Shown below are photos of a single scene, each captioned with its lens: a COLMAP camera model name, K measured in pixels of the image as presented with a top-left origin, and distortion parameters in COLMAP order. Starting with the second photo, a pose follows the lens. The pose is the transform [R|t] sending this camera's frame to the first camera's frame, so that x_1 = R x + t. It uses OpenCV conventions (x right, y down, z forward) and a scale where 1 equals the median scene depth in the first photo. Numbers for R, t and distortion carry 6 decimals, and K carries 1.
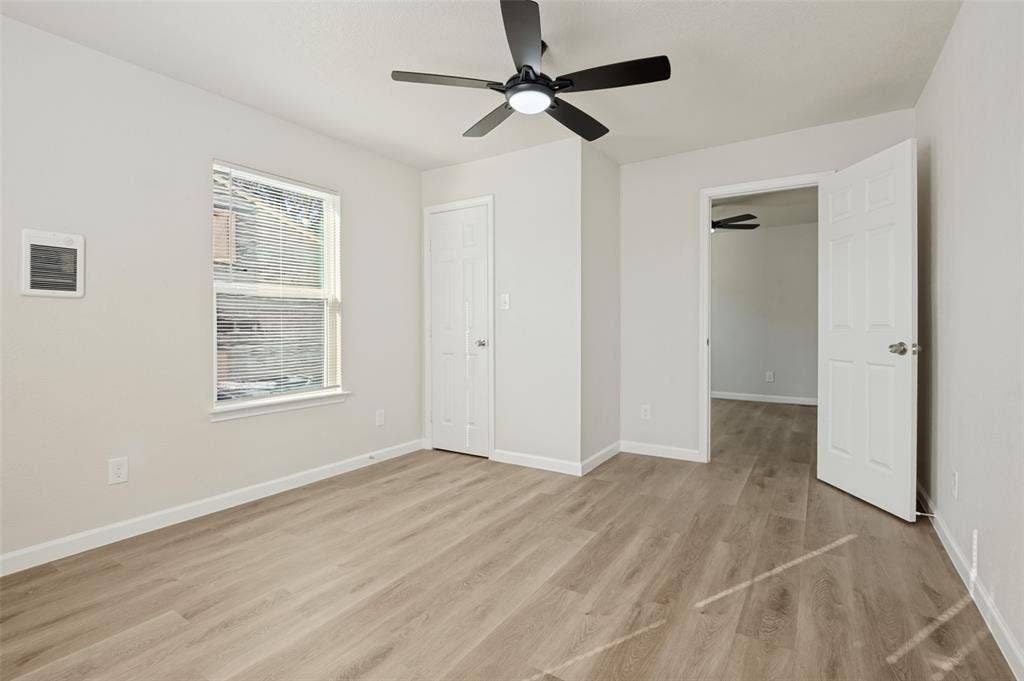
lens RADIAL K [[476.2, 0, 516.1], [0, 476.2, 328.1], [0, 0, 1]] dist [-0.004088, -0.000687]
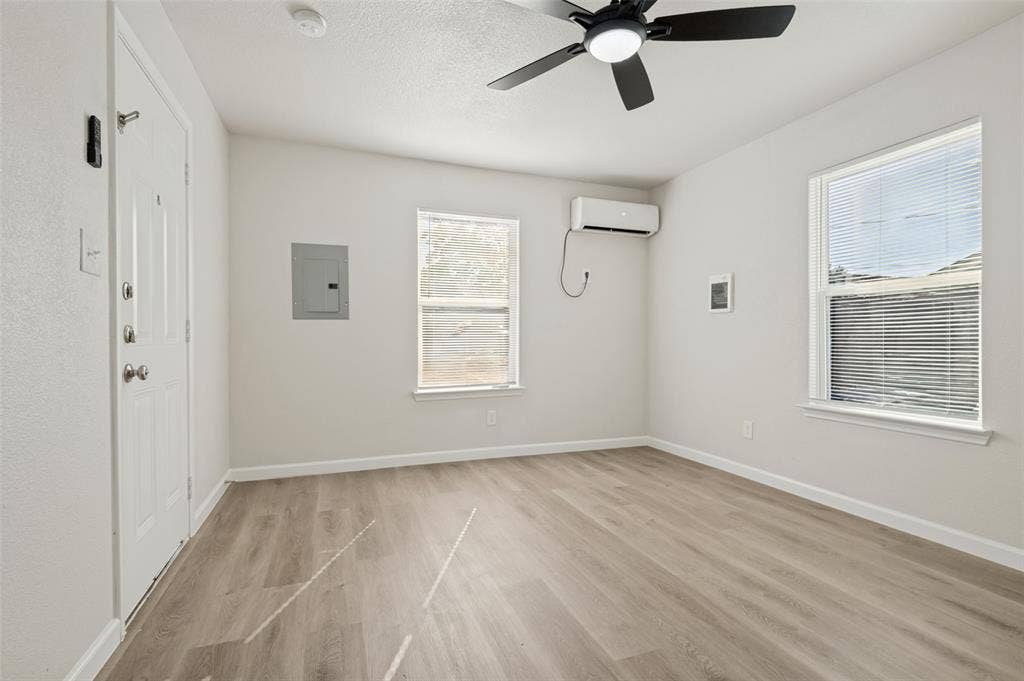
lens RADIAL K [[502.8, 0, 523.7], [0, 502.8, 342.8], [0, 0, 1]] dist [-0.000548, -0.000249]
pose [[-0.599307, 0.005551, -0.800500, 0.727516], [-0.000609, 0.999973, 0.007390, 0.022898], [0.800519, 0.004916, -0.599287, 1.256436]]
